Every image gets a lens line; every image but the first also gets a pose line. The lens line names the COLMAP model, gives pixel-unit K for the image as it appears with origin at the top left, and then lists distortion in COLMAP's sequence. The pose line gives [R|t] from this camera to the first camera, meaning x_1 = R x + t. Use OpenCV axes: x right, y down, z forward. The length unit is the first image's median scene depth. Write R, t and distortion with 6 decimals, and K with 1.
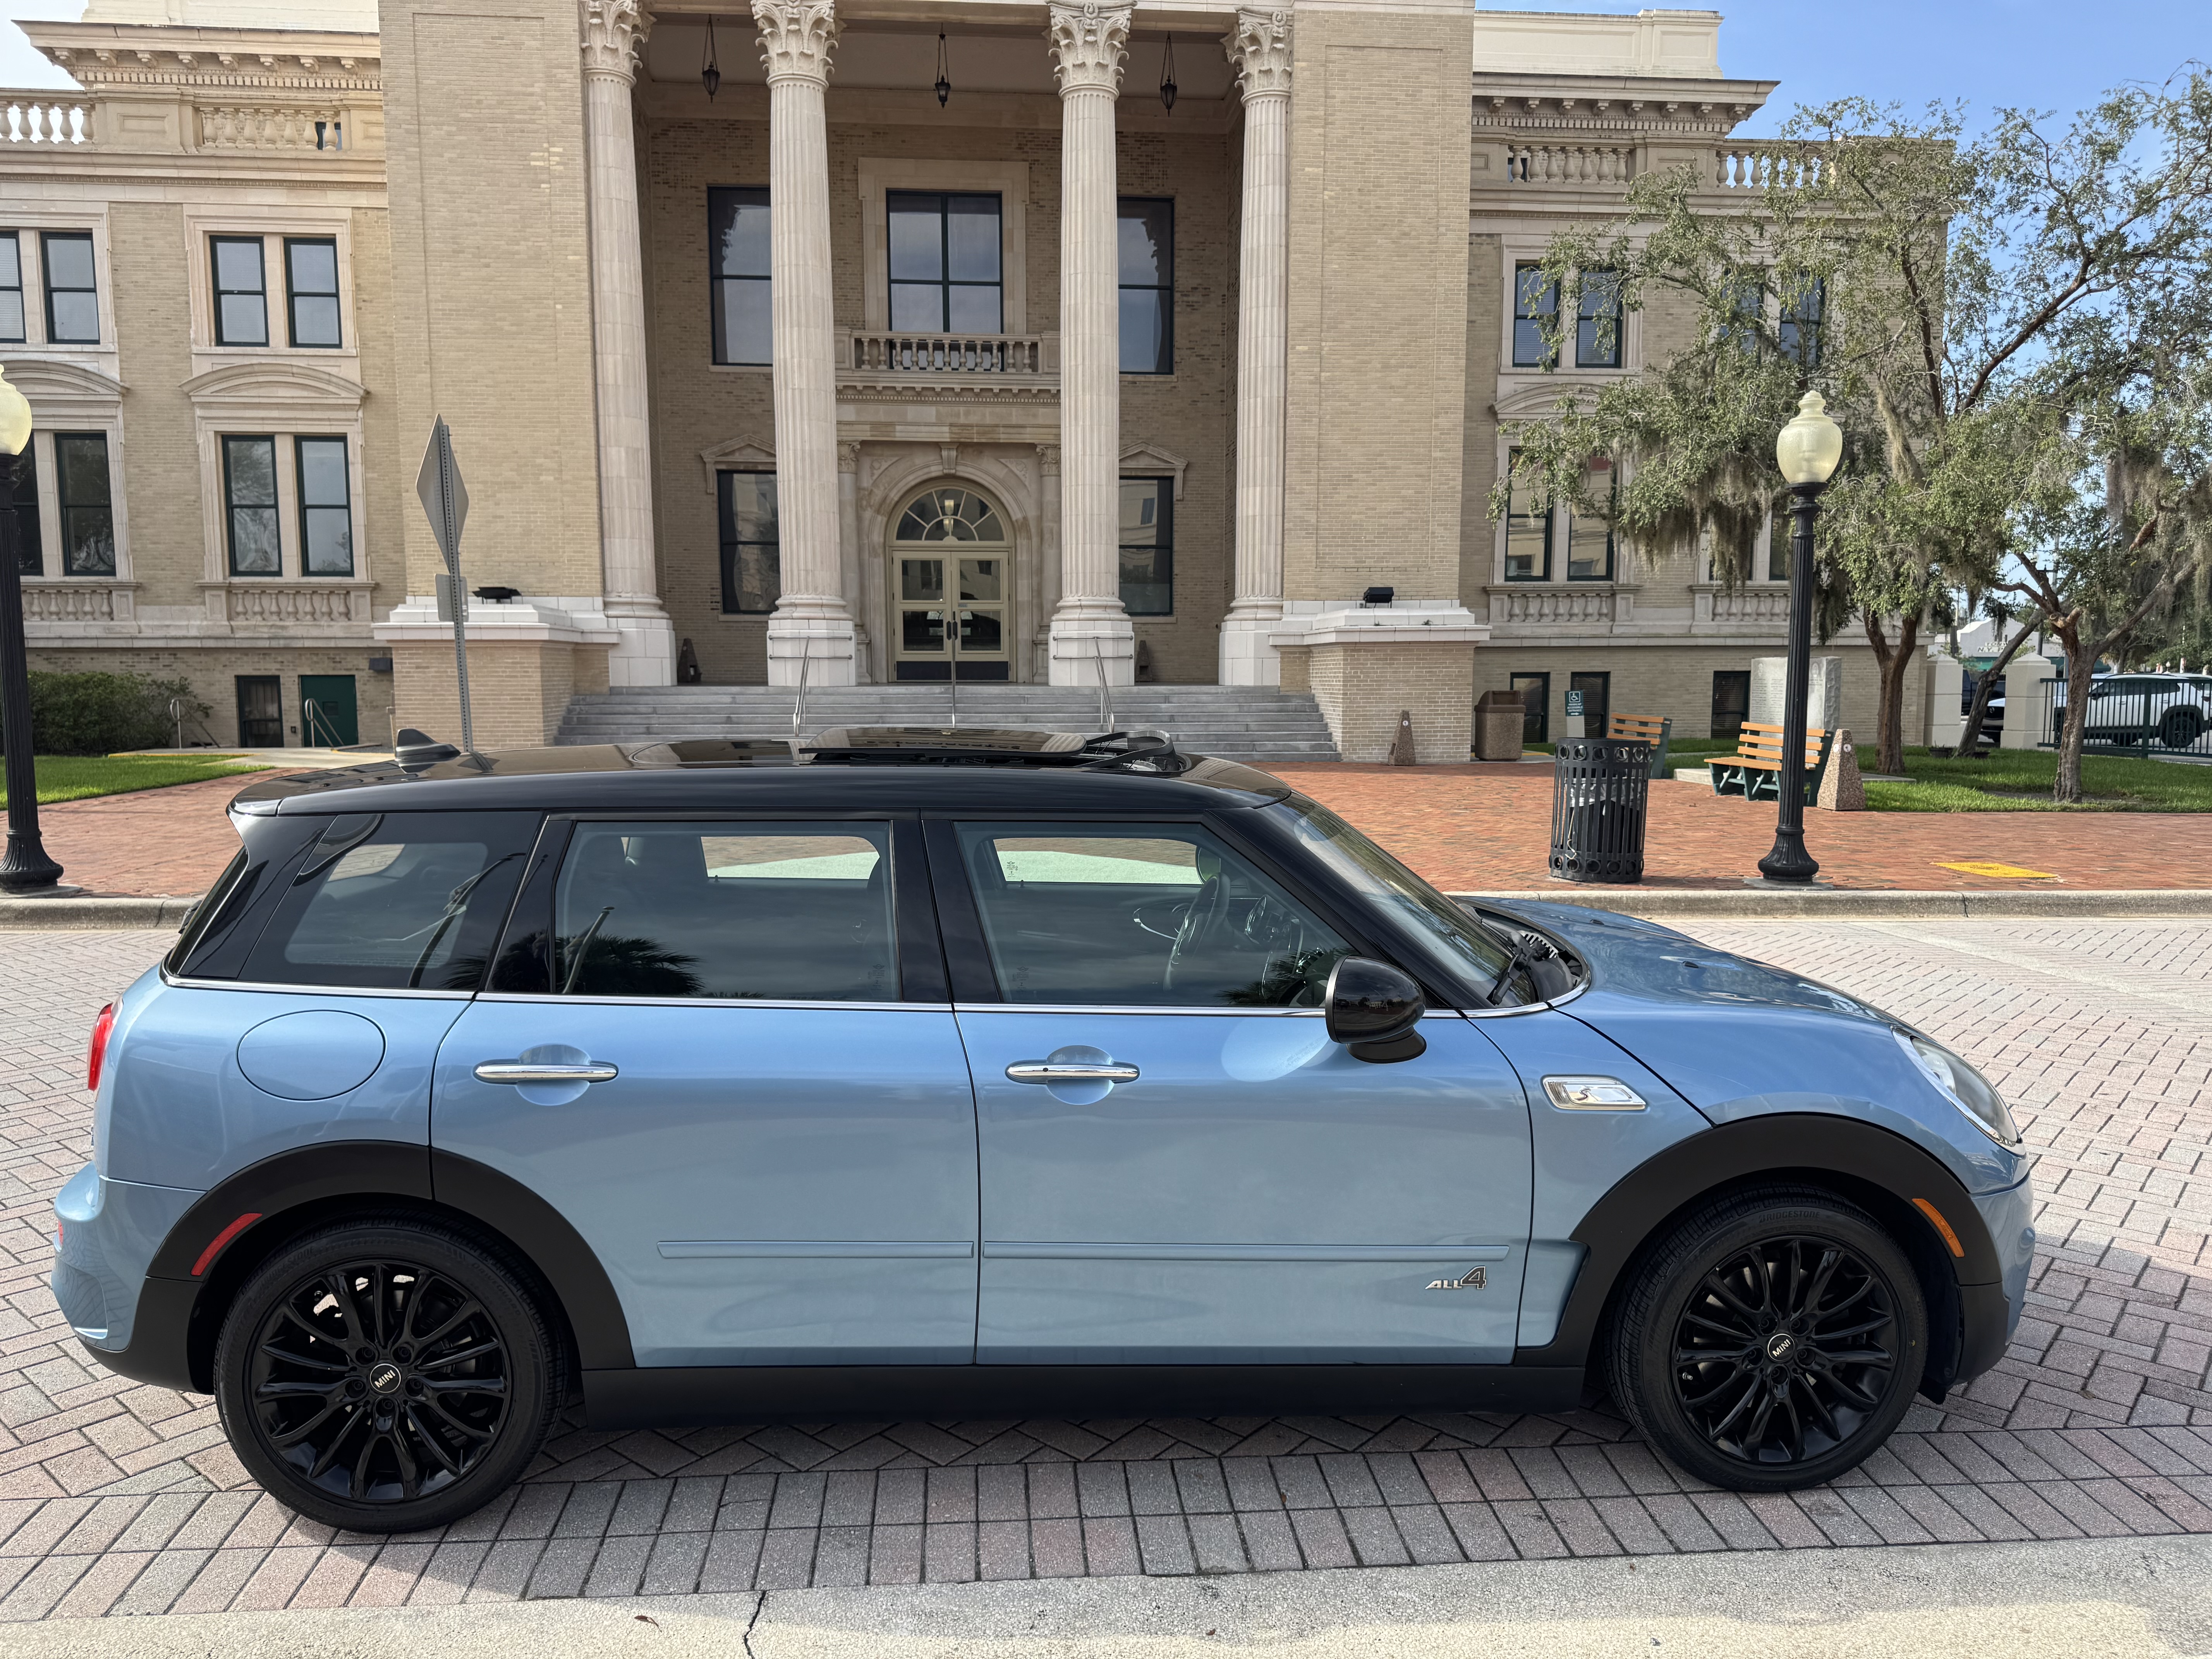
lens RADIAL K [[1549.6, 0, 1098.7], [0, 1549.6, 843.1], [0, 0, 1]] dist [0.149493, -0.253337]
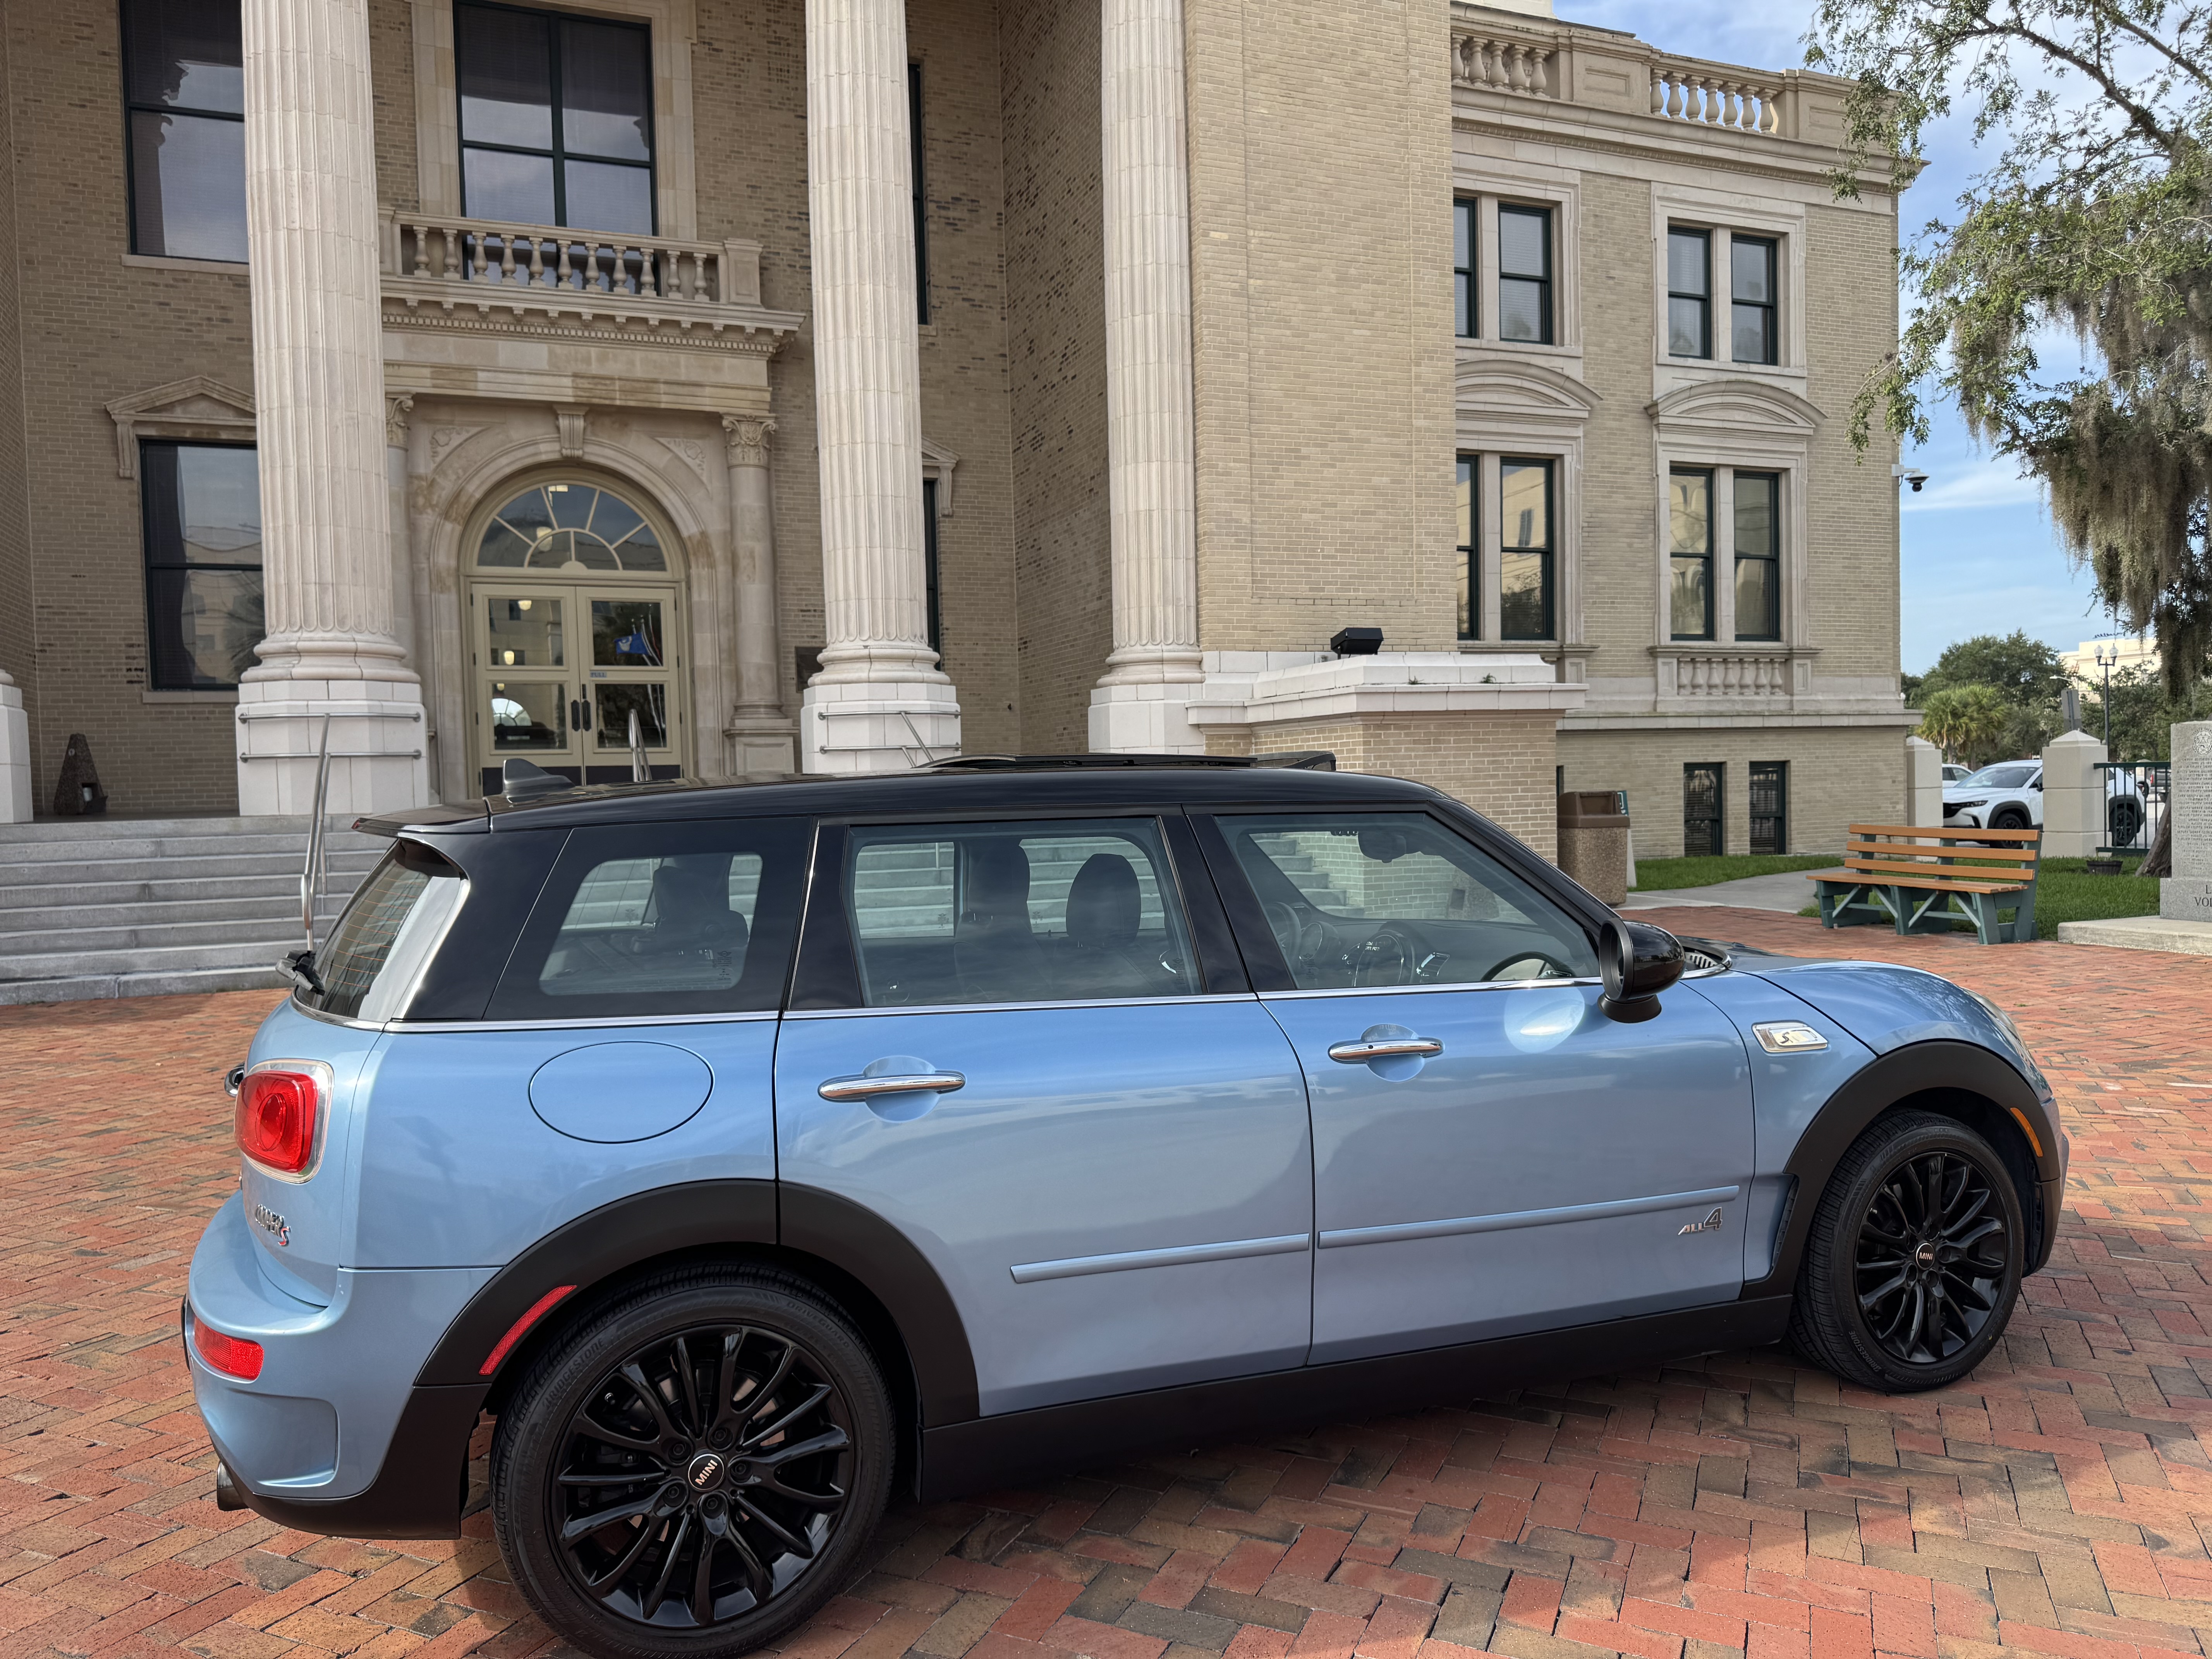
lens RADIAL K [[1575.9, 0, 1088.1], [0, 1575.9, 840.8], [0, 0, 1]] dist [0.021009, -0.027928]
pose [[0.960715, -0.031450, 0.275747, -0.091411], [0.052199, 0.996303, -0.068234, -0.044580], [-0.272582, 0.079947, 0.958805, 0.444633]]
